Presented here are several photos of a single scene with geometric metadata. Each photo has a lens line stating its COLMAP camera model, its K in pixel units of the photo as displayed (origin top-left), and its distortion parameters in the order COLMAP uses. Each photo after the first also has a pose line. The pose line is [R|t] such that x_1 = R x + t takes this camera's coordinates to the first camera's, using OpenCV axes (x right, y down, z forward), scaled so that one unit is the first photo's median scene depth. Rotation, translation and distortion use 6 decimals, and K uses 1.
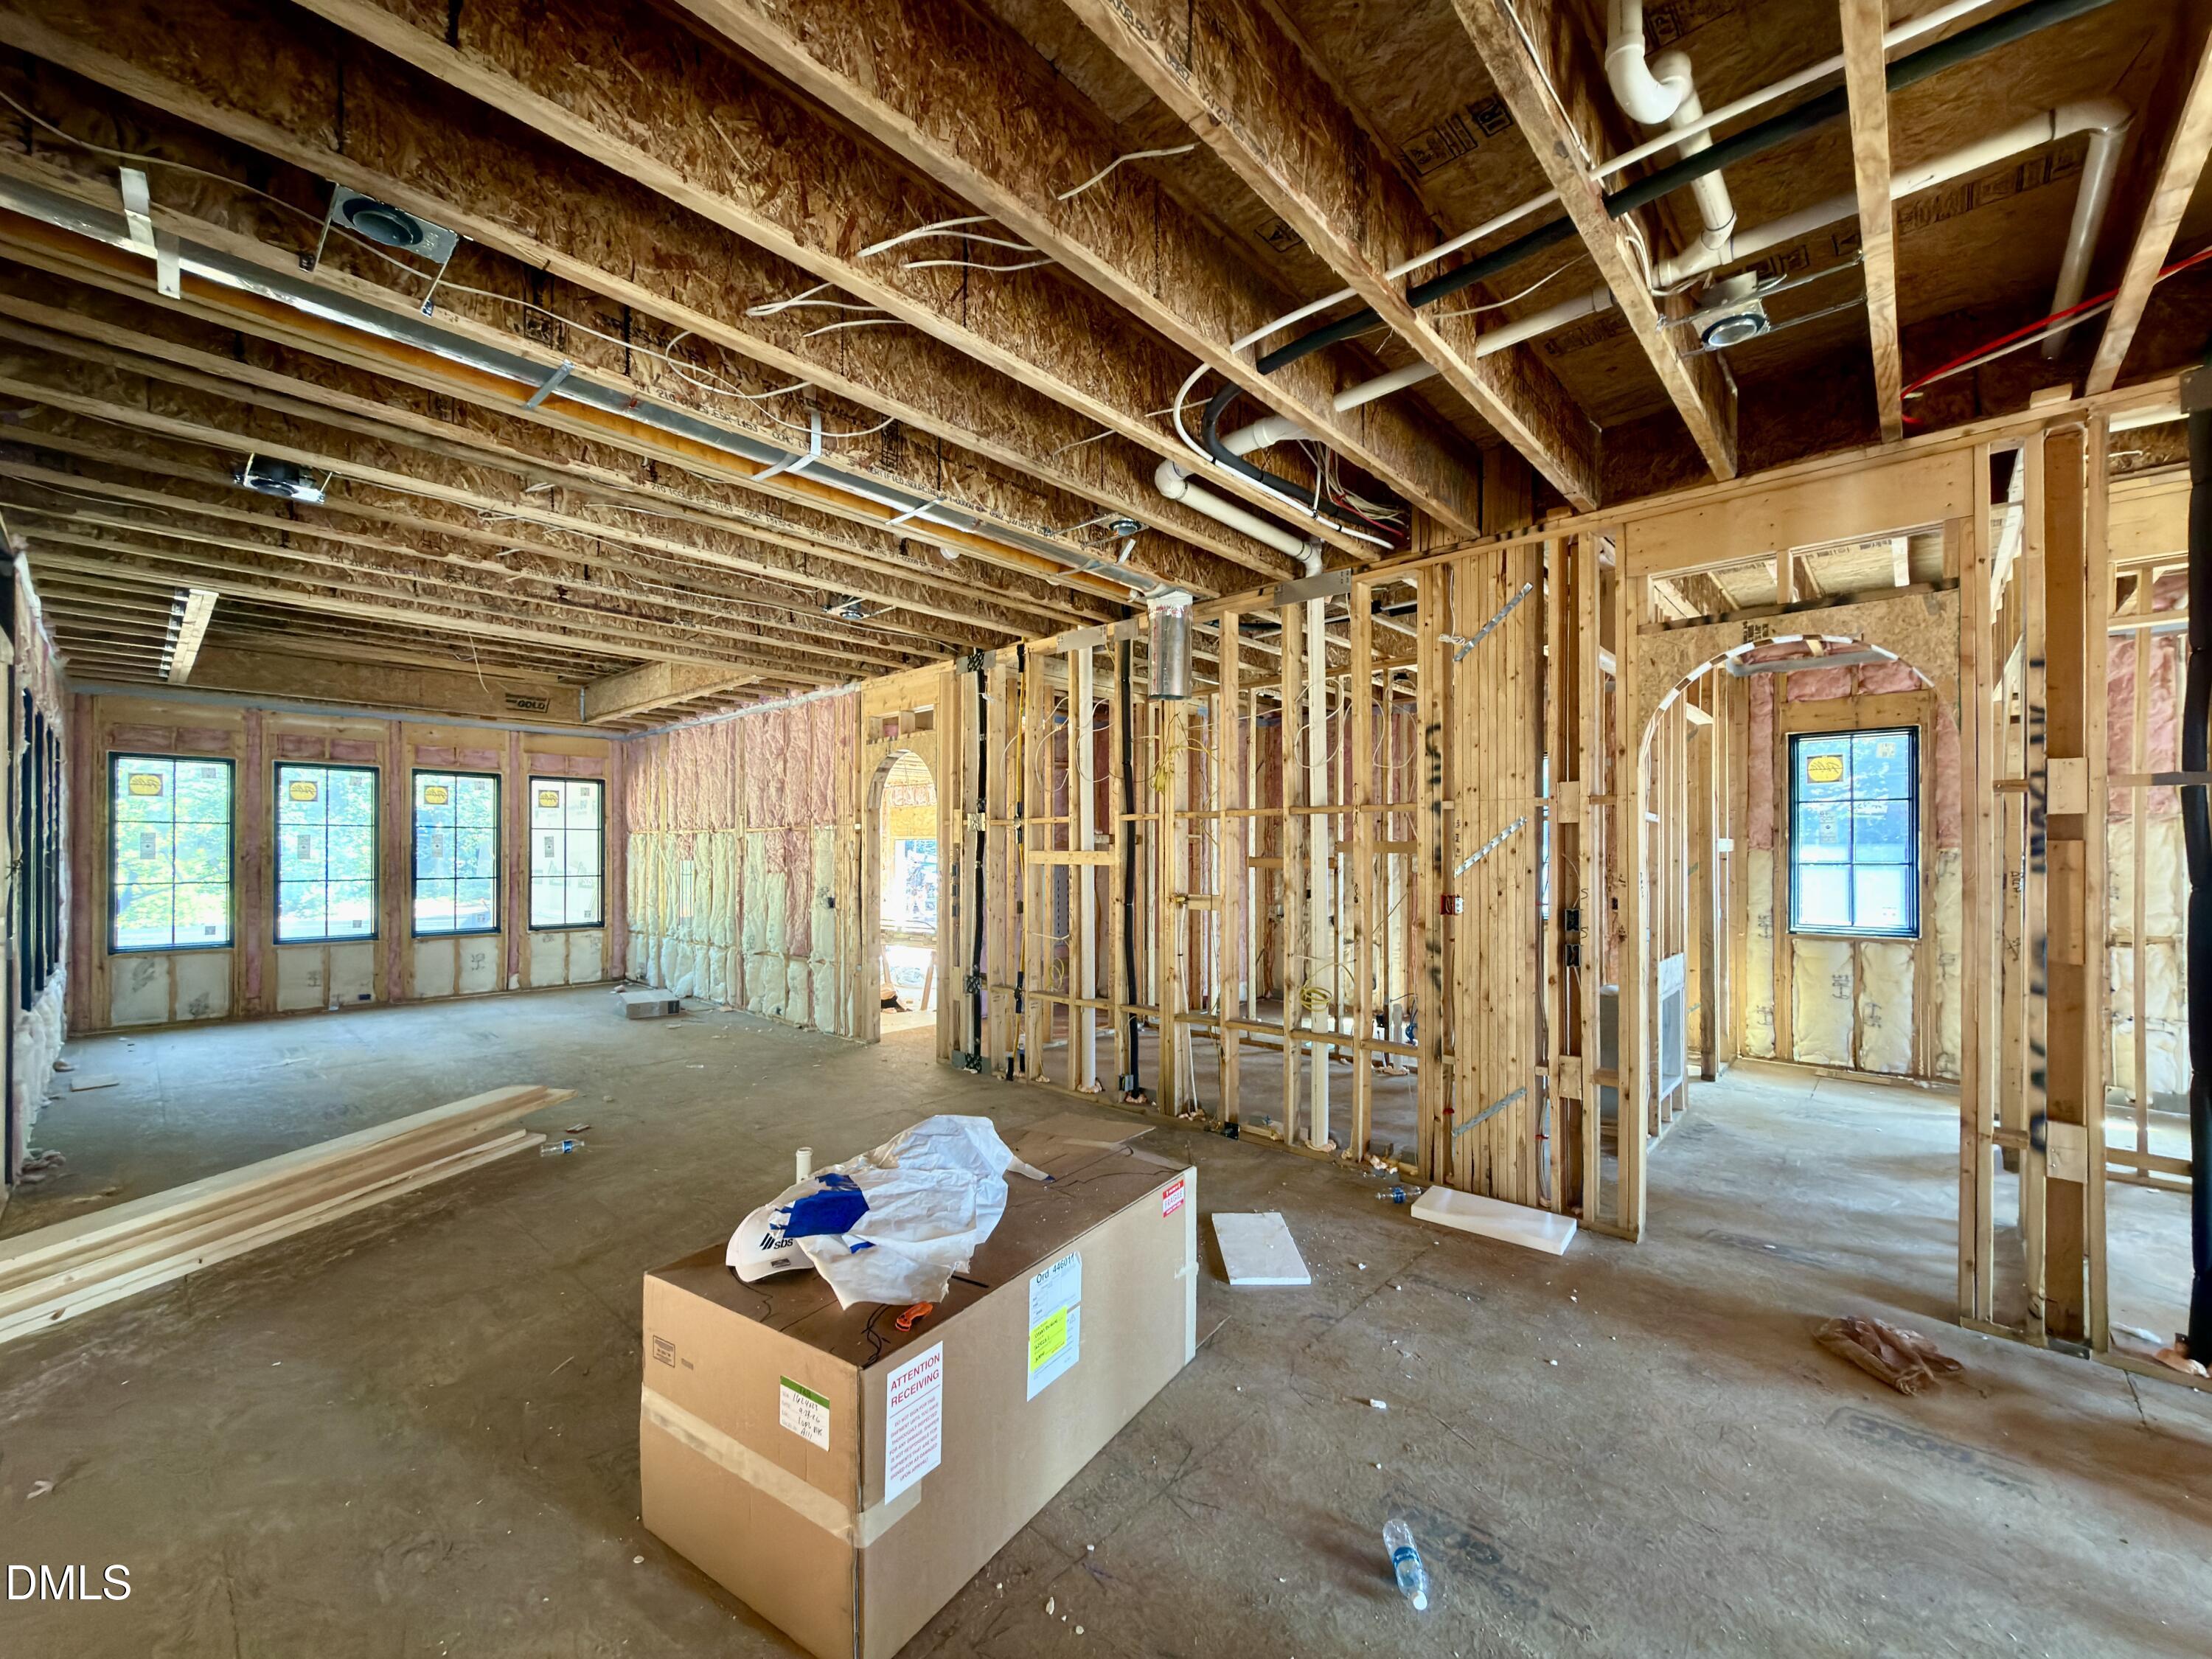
lens RADIAL K [[890.4, 0, 1100.7], [0, 890.4, 845.6], [0, 0, 1]] dist [0.002943, -0.000411]
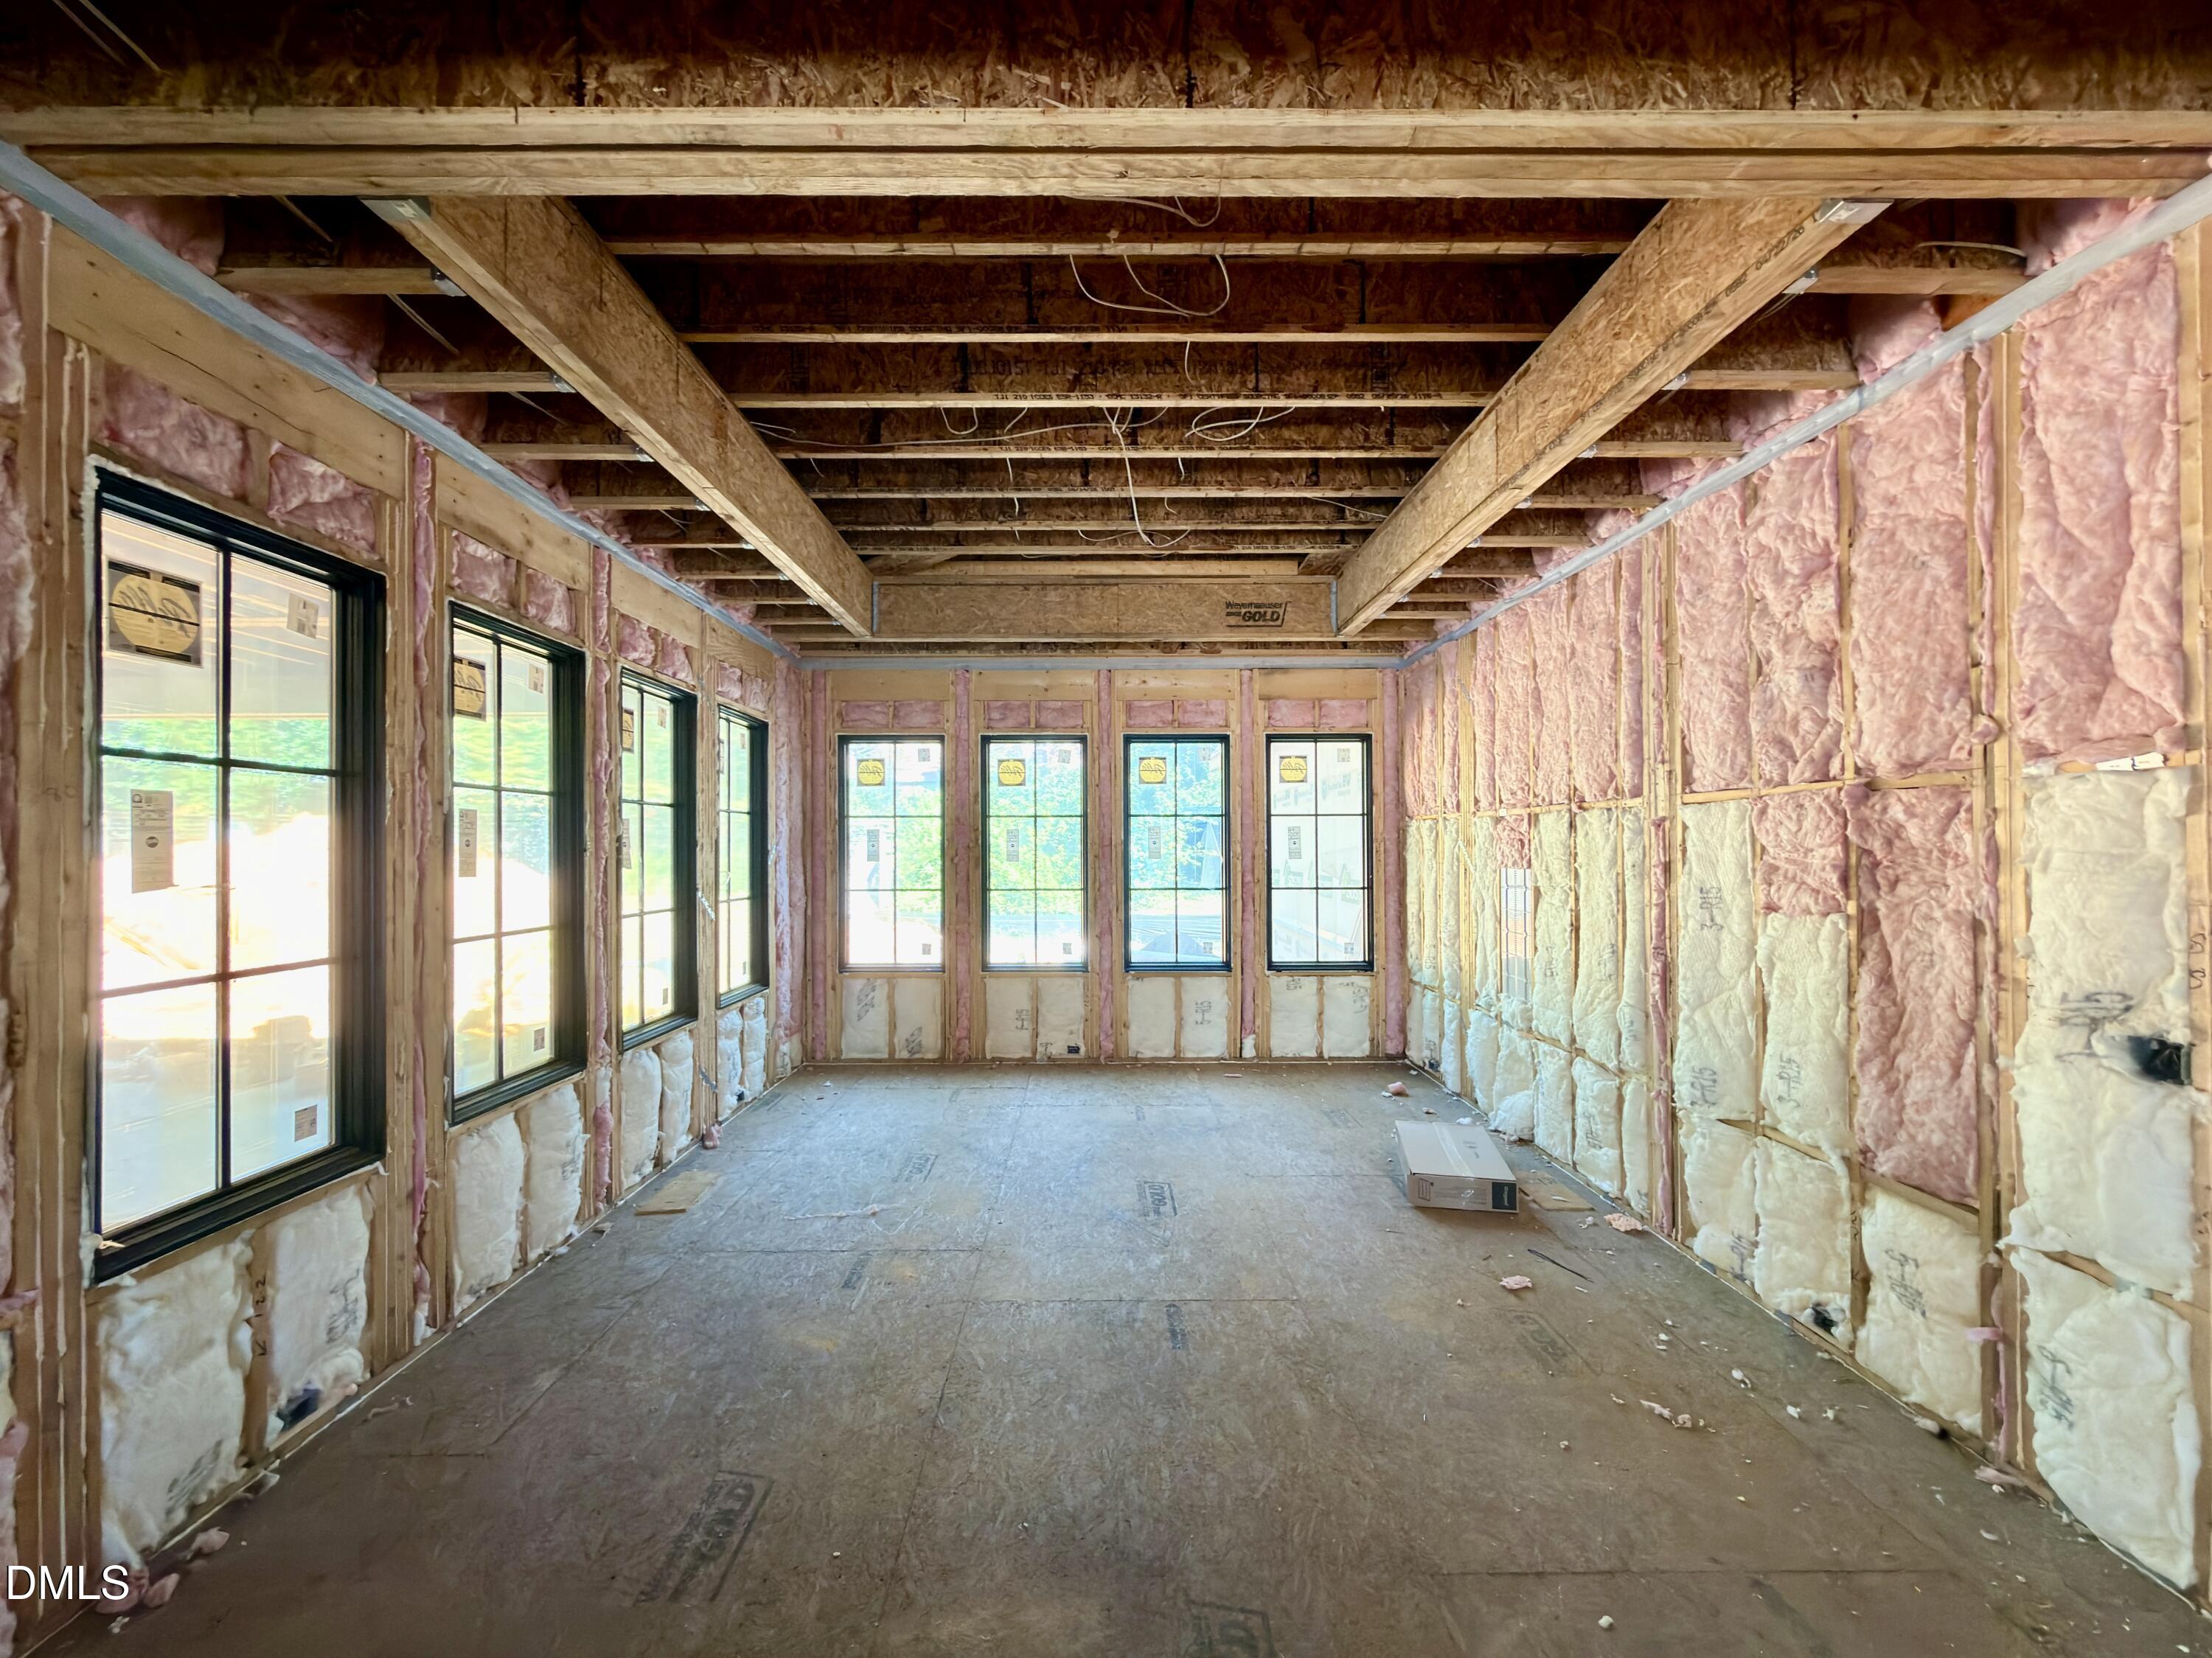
lens RADIAL K [[890.3, 0, 1099.9], [0, 890.3, 839.1], [0, 0, 1]] dist [0.002943, -0.000411]
pose [[0.681723, -0.009464, -0.731549, -0.256073], [0.010046, 0.999943, -0.003574, -0.000287], [0.731542, -0.004913, 0.681779, 0.483281]]
